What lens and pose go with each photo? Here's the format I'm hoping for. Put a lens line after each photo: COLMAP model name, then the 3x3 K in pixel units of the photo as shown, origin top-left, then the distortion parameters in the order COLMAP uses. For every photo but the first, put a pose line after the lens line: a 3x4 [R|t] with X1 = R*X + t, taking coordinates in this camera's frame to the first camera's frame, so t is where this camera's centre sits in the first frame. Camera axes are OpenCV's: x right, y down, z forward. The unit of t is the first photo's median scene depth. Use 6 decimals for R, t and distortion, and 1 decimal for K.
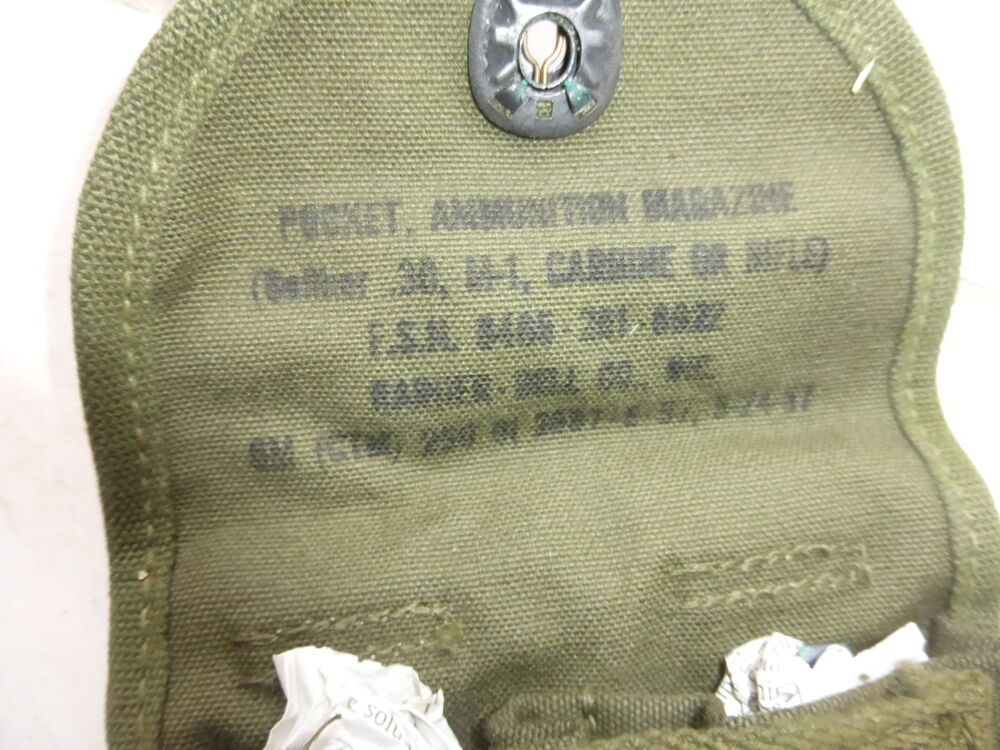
lens RADIAL K [[745.7, 0, 501.0], [0, 745.7, 397.4], [0, 0, 1]] dist [-0.009715, -0.003231]
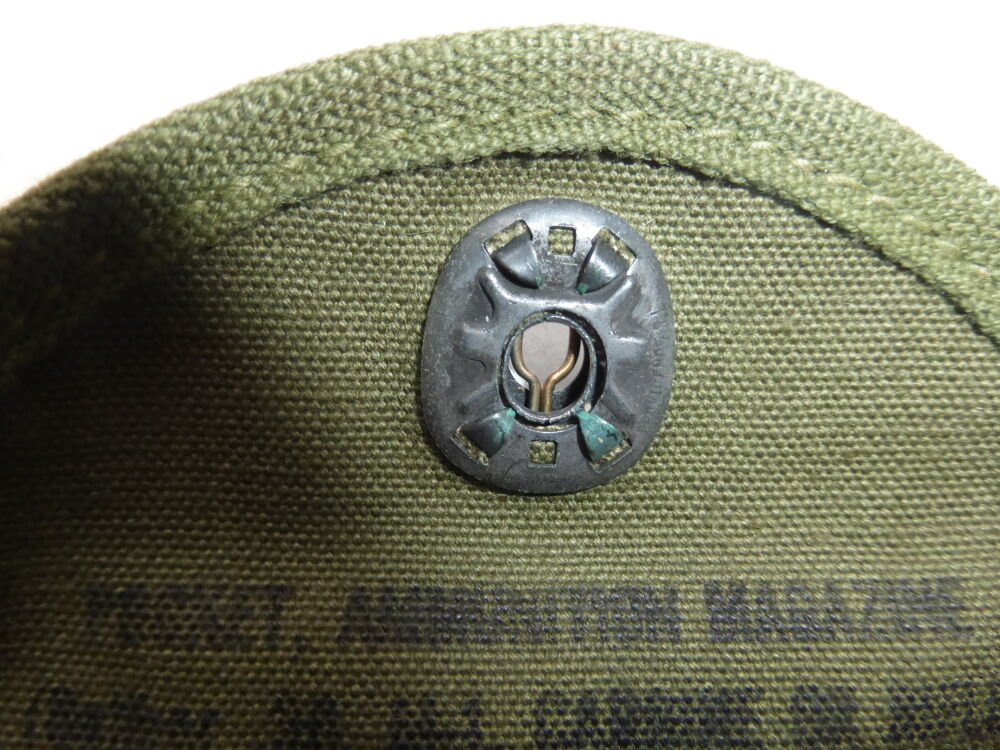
lens RADIAL K [[714.5, 0, 499.5], [0, 714.5, 398.5], [0, 0, 1]] dist [-0.018386, 0.001392]
pose [[0.996703, 0.051235, -0.062919, 0.057108], [-0.065350, 0.966506, -0.248186, -0.280615], [0.048096, 0.251480, 0.966667, 0.423334]]
